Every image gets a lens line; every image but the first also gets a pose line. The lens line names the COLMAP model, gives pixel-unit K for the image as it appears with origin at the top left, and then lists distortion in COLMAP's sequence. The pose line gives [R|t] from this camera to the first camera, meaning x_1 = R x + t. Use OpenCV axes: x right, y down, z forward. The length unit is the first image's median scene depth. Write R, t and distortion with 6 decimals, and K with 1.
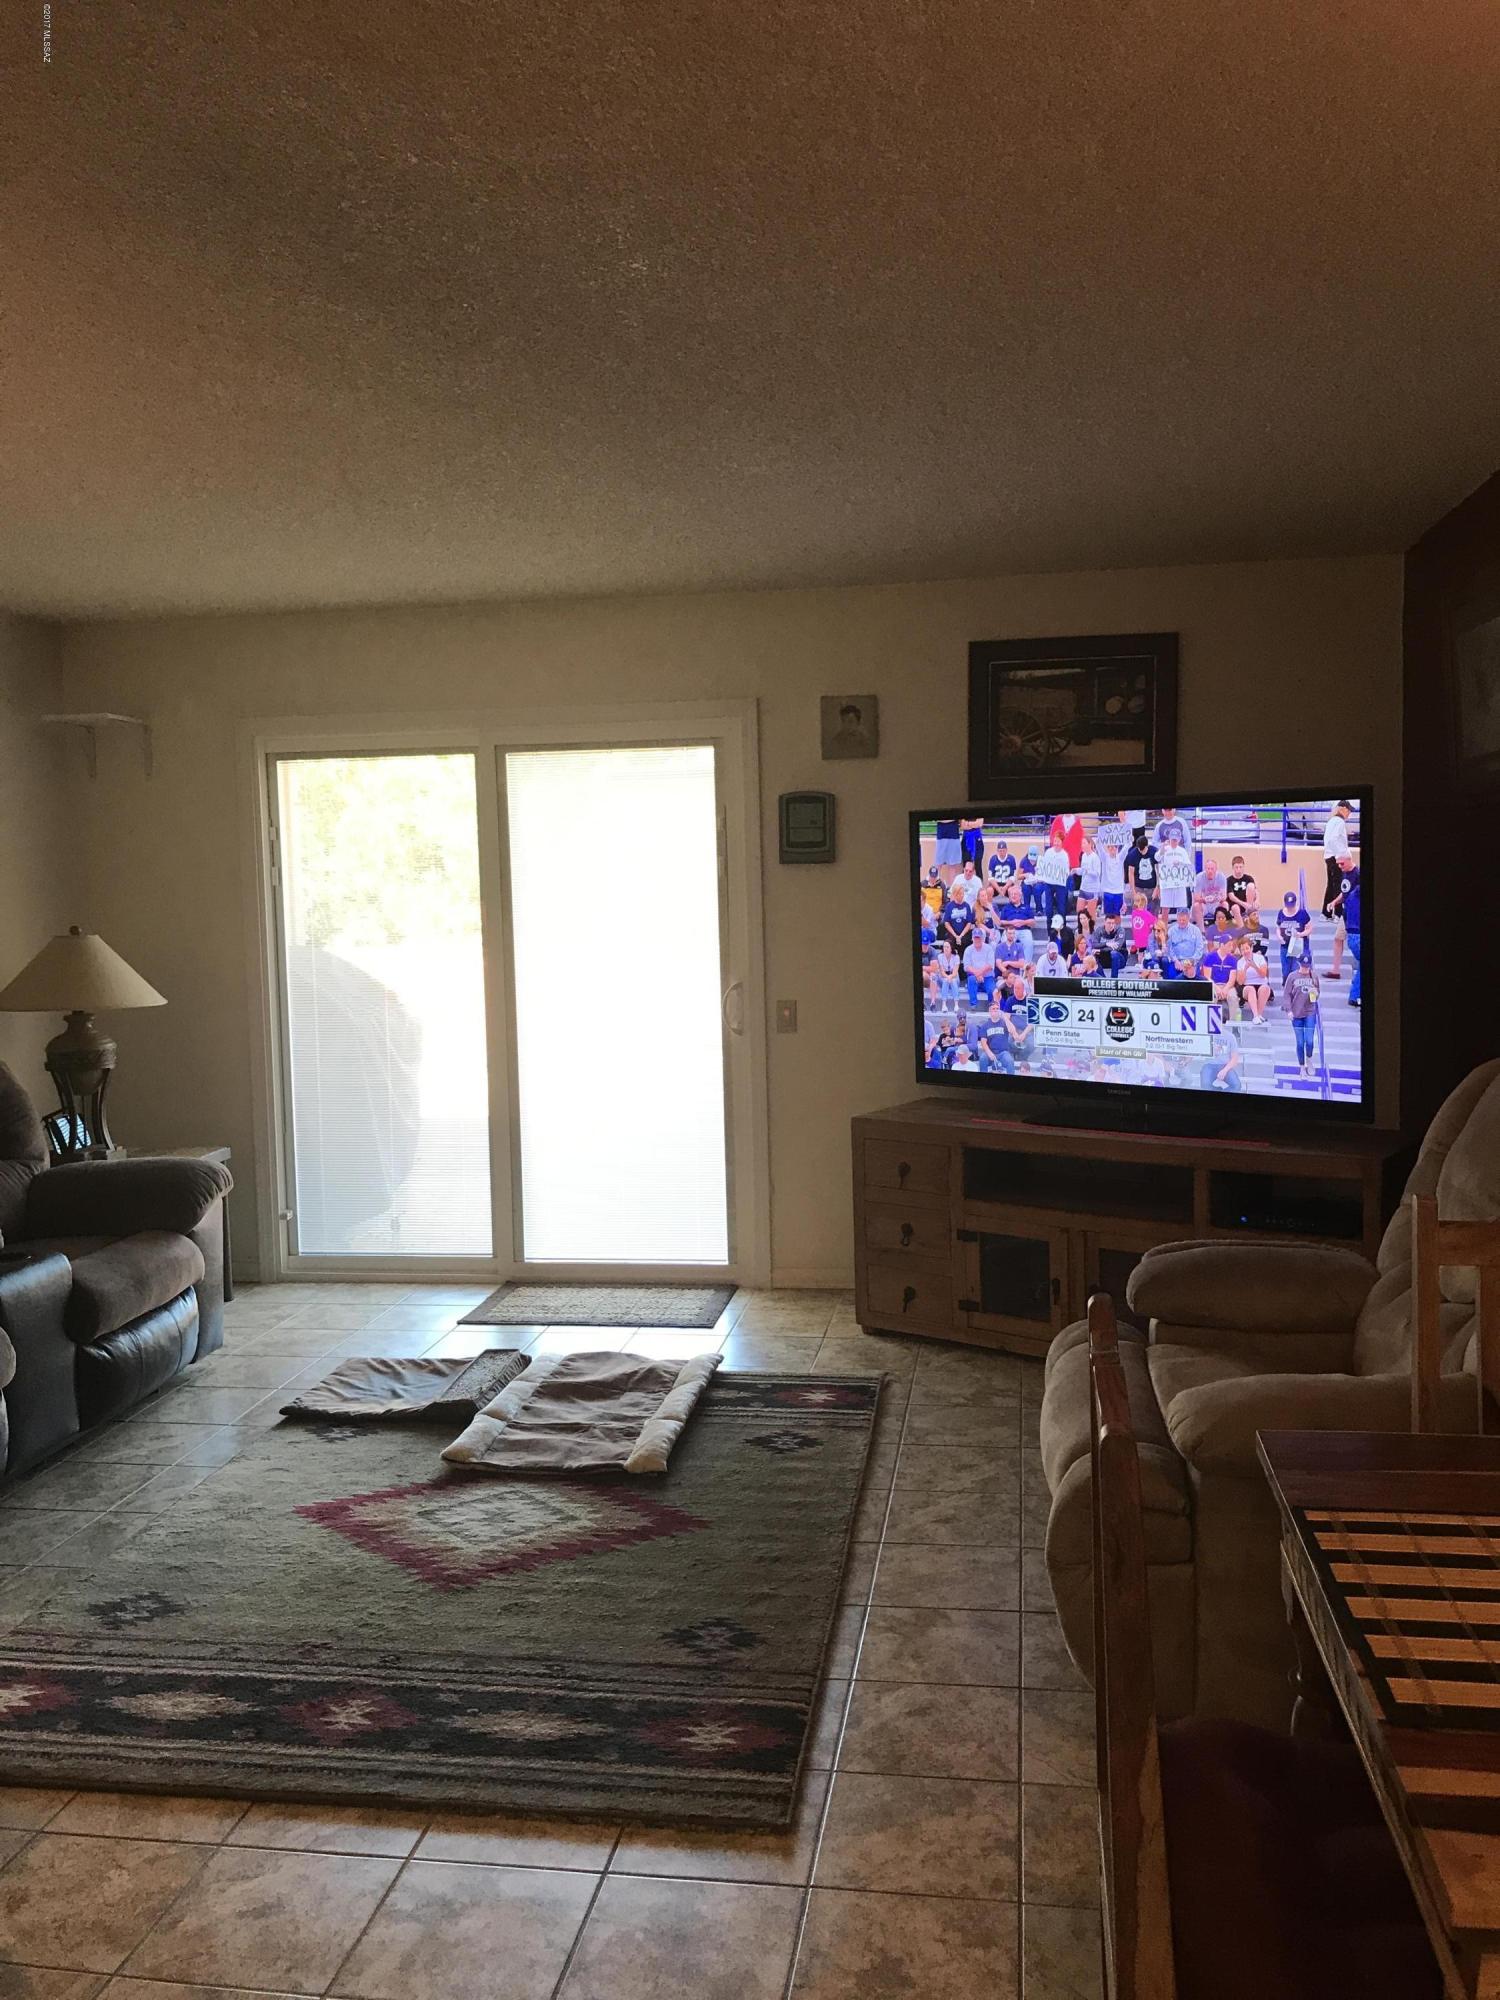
lens RADIAL K [[1650.6, 0, 757.4], [0, 1650.6, 1001.5], [0, 0, 1]] dist [0.016769, -0.013880]
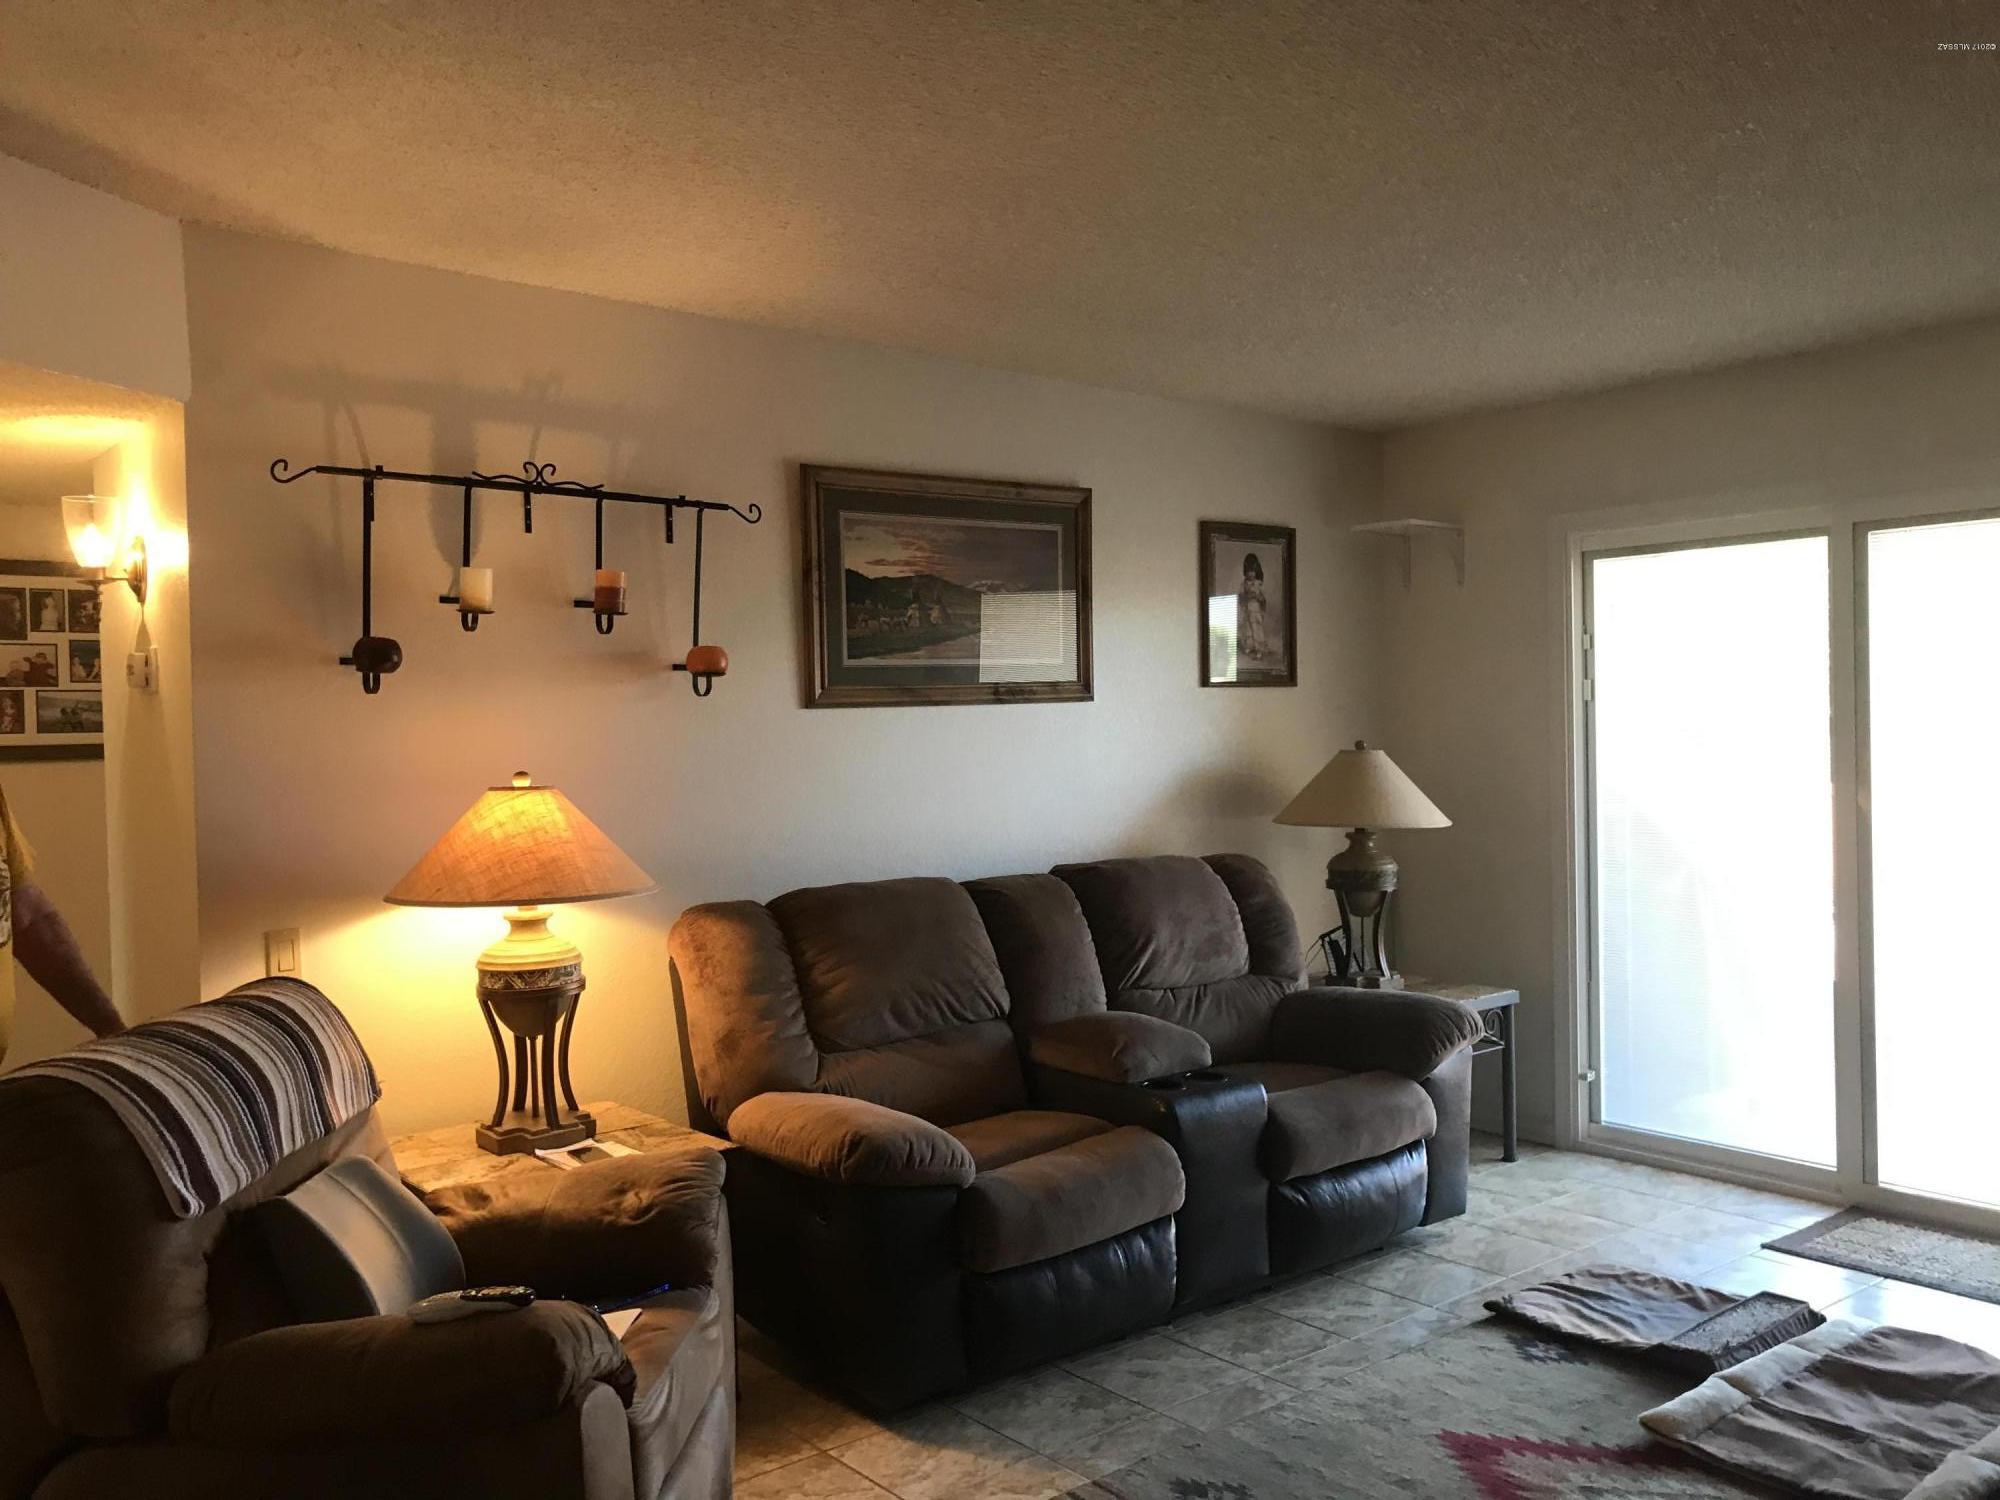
lens RADIAL K [[1650.6, 0, 1000.6], [0, 1650.6, 744.4], [0, 0, 1]] dist [0.016769, -0.013880]
pose [[0.736446, 0.019415, -0.676218, 0.099128], [-0.053385, 0.998139, -0.029482, -0.004264], [0.674387, 0.057812, 0.736111, 0.179516]]
